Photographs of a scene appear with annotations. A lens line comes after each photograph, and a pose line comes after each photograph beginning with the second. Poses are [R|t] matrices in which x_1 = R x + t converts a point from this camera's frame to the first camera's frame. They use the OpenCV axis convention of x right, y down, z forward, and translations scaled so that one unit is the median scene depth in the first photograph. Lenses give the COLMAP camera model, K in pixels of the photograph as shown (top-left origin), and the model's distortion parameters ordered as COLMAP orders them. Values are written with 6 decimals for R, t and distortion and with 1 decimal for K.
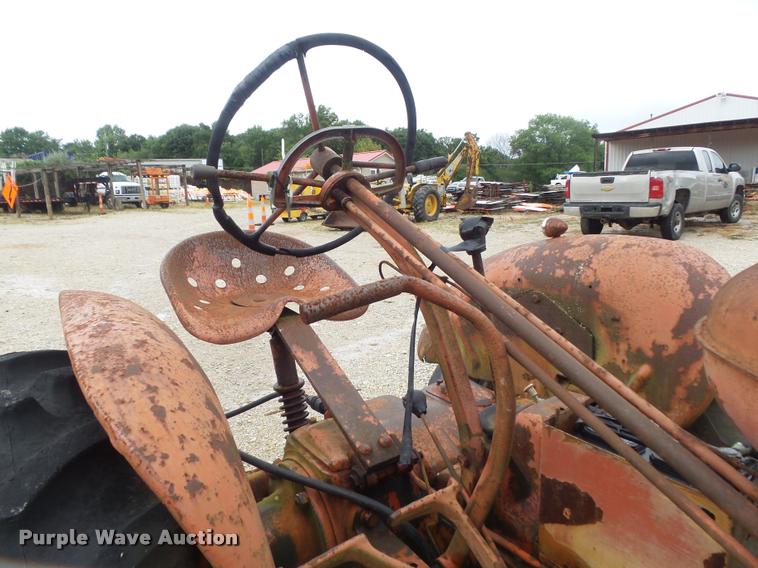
lens RADIAL K [[523.2, 0, 378.7], [0, 523.2, 288.0], [0, 0, 1]] dist [0.003866, -0.002511]
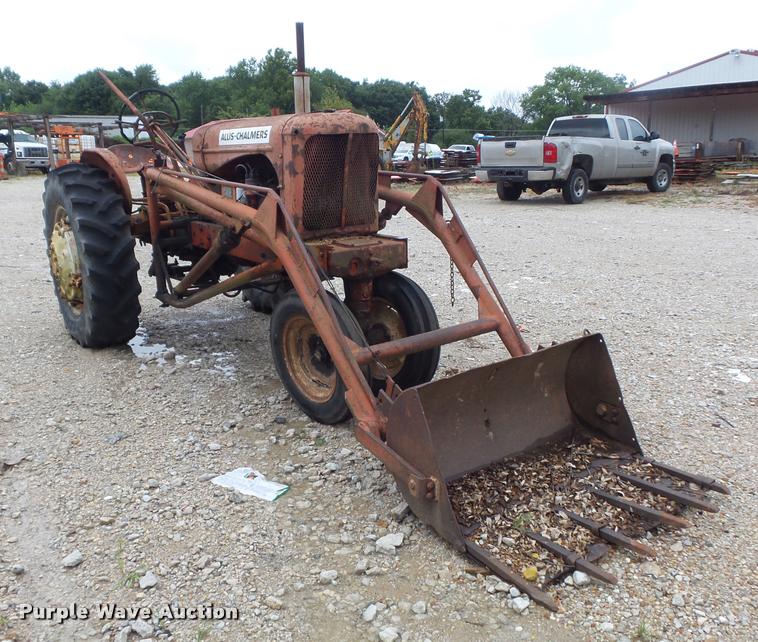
lens RADIAL K [[696.5, 0, 378.8], [0, 696.5, 325.6], [0, 0, 1]] dist [0.006795, 0.000000]
pose [[0.999602, 0.011956, 0.025567, 0.046537], [-0.013080, 0.998934, 0.044274, 0.032260], [-0.025011, -0.044591, 0.998692, -0.134281]]
